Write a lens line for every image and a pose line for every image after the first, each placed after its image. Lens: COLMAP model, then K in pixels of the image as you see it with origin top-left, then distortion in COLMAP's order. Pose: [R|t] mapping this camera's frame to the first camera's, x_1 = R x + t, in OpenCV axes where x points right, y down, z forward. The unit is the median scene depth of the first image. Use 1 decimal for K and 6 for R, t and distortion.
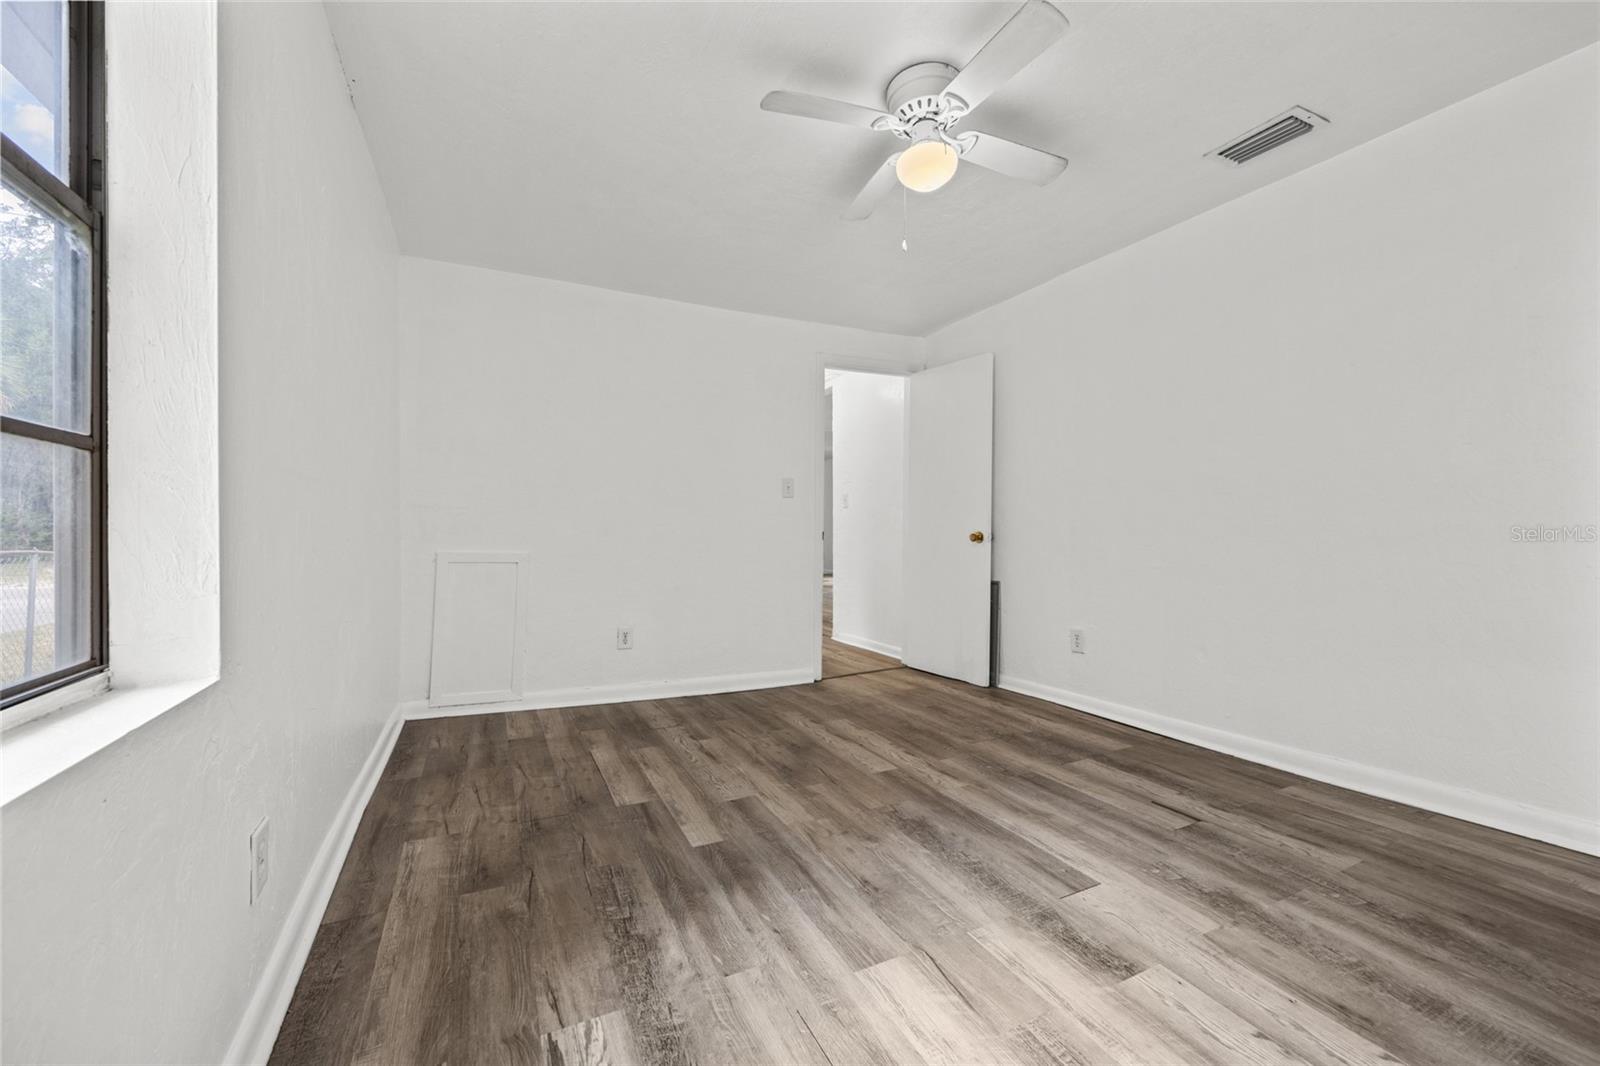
lens RADIAL K [[641.6, 0, 790.2], [0, 641.6, 534.8], [0, 0, 1]] dist [-0.003447, 0.000016]
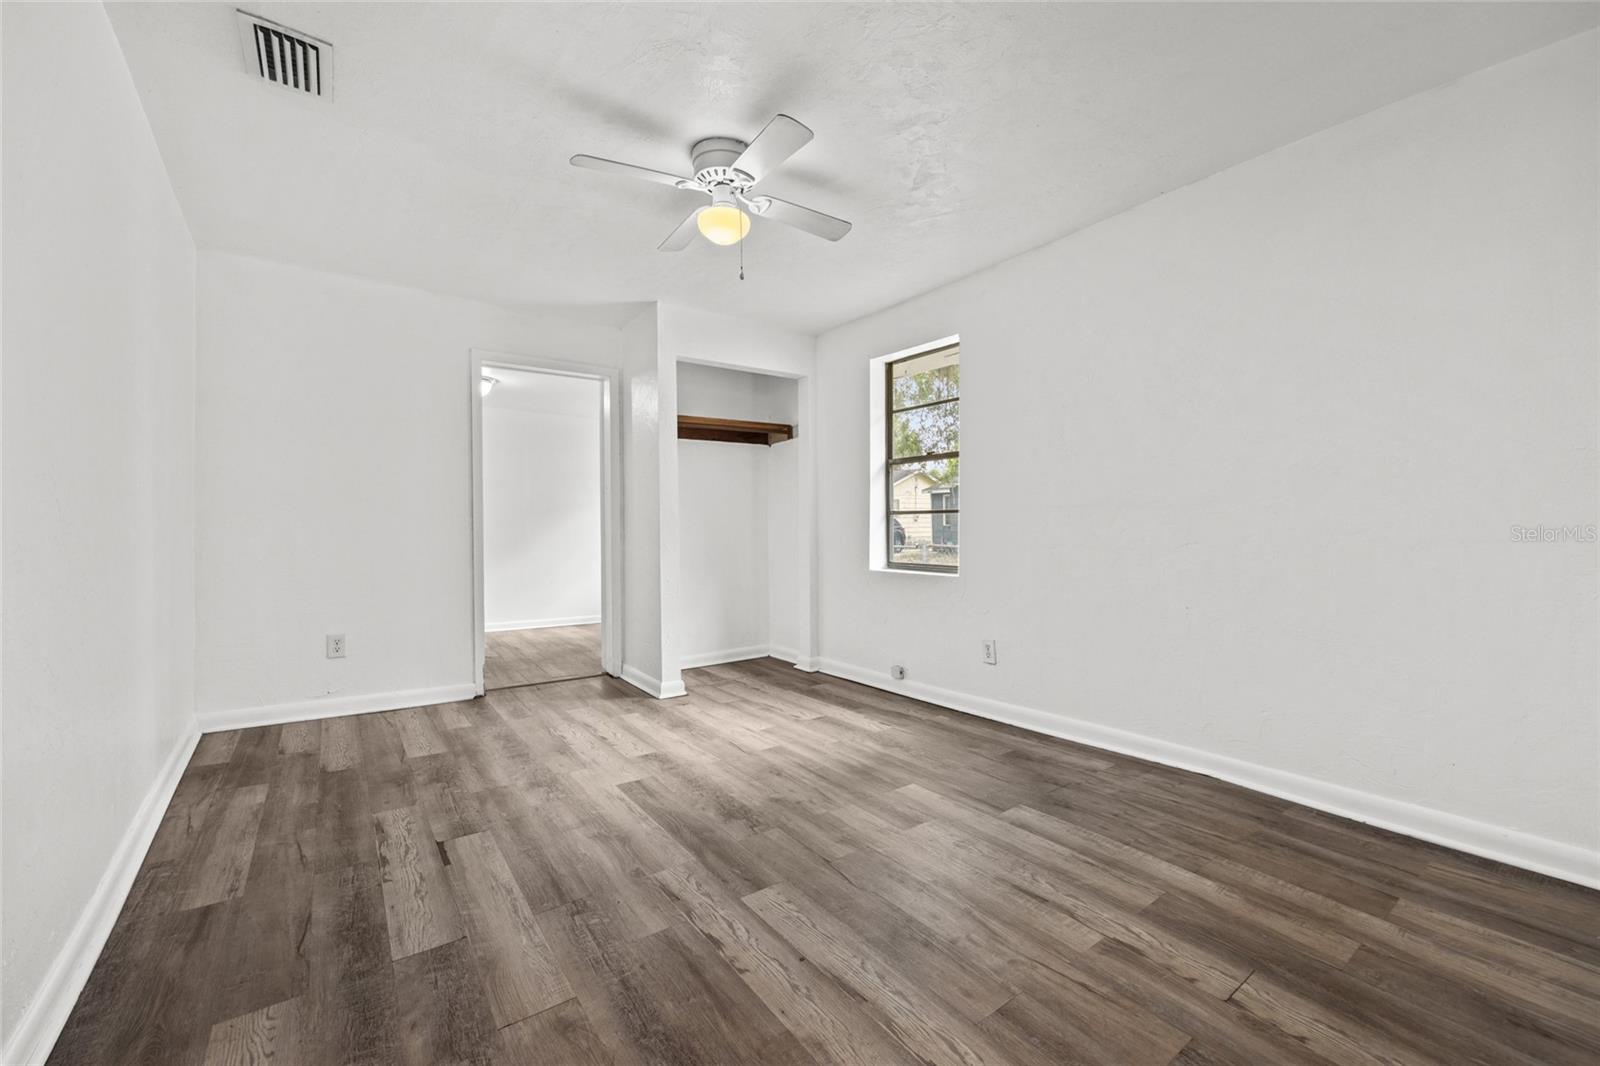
lens RADIAL K [[641.6, 0, 799.7], [0, 641.6, 528.2], [0, 0, 1]] dist [-0.003447, 0.000016]
pose [[-0.983438, 0.006806, -0.181118, 0.264915], [0.005303, 0.999947, 0.008784, -0.032628], [0.181168, 0.007678, -0.983422, 1.956025]]
